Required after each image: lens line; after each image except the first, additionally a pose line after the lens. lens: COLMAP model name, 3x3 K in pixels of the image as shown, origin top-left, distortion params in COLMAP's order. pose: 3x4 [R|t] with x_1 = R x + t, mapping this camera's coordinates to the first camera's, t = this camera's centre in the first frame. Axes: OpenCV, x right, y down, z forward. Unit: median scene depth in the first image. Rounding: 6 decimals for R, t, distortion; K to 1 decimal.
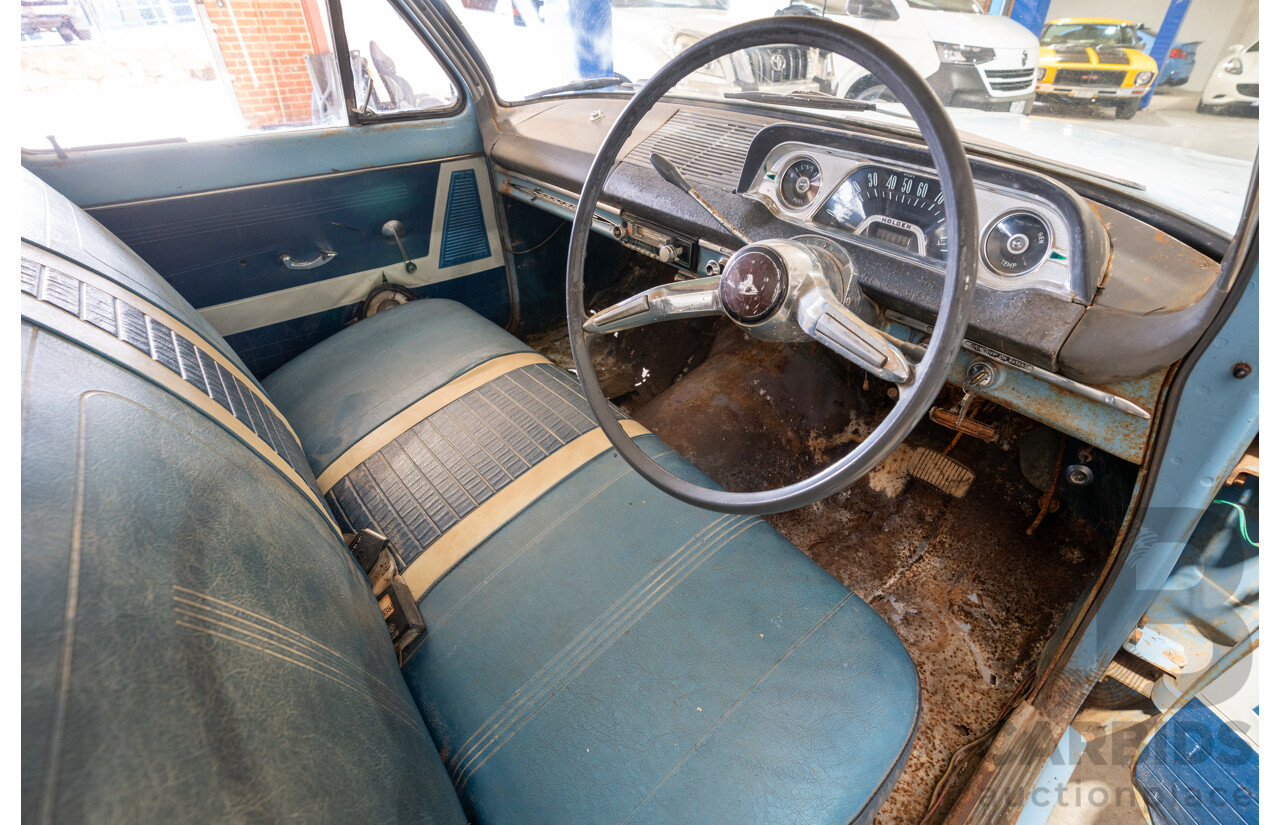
lens RADIAL K [[702.4, 0, 640.0], [0, 702.4, 412.5], [0, 0, 1]] dist [-0.000573, 0.000006]
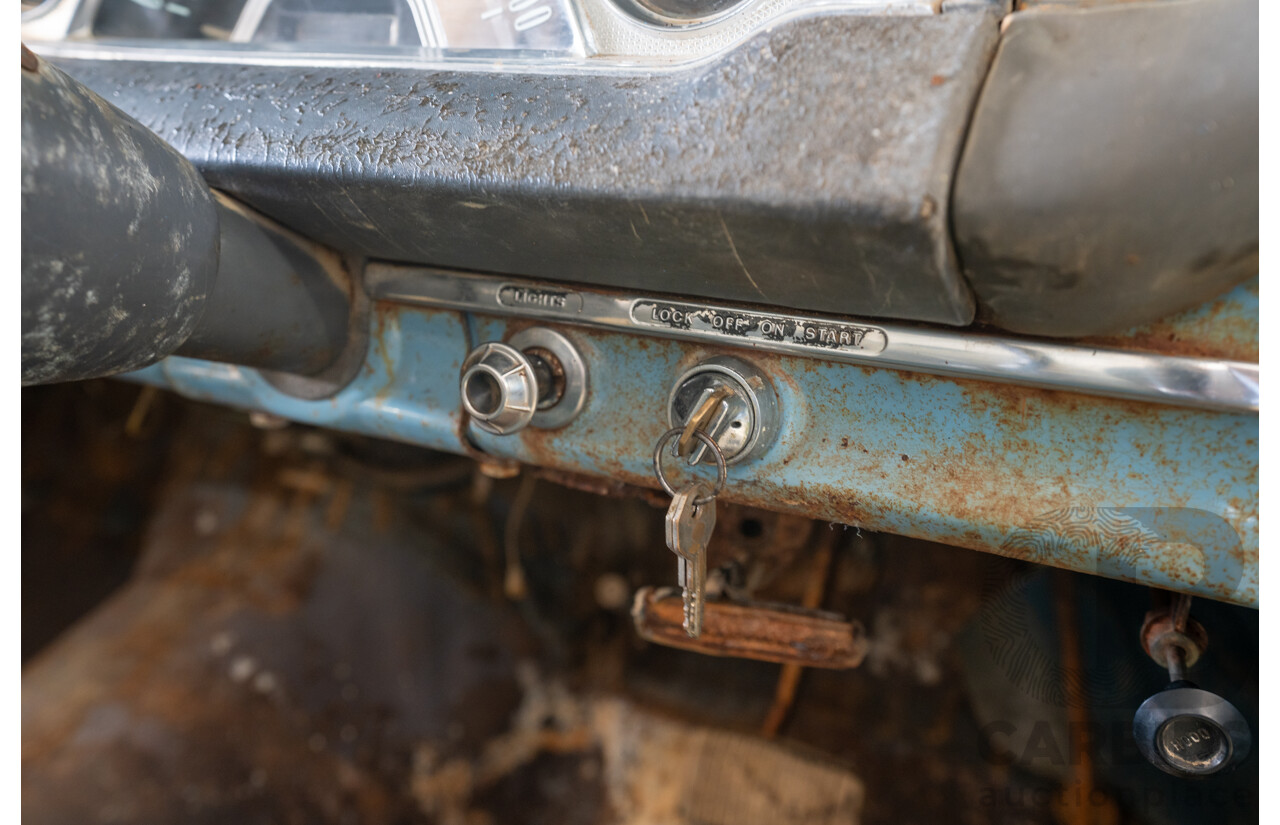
lens RADIAL K [[1127.2, 0, 640.0], [0, 1127.2, 412.5], [0, 0, 1]] dist [0.039042, 0.001736]
pose [[0.954681, -0.163001, 0.249029, 0.355766], [0.222226, 0.946968, -0.232093, 0.033843], [-0.197991, 0.276915, 0.940275, 0.618866]]
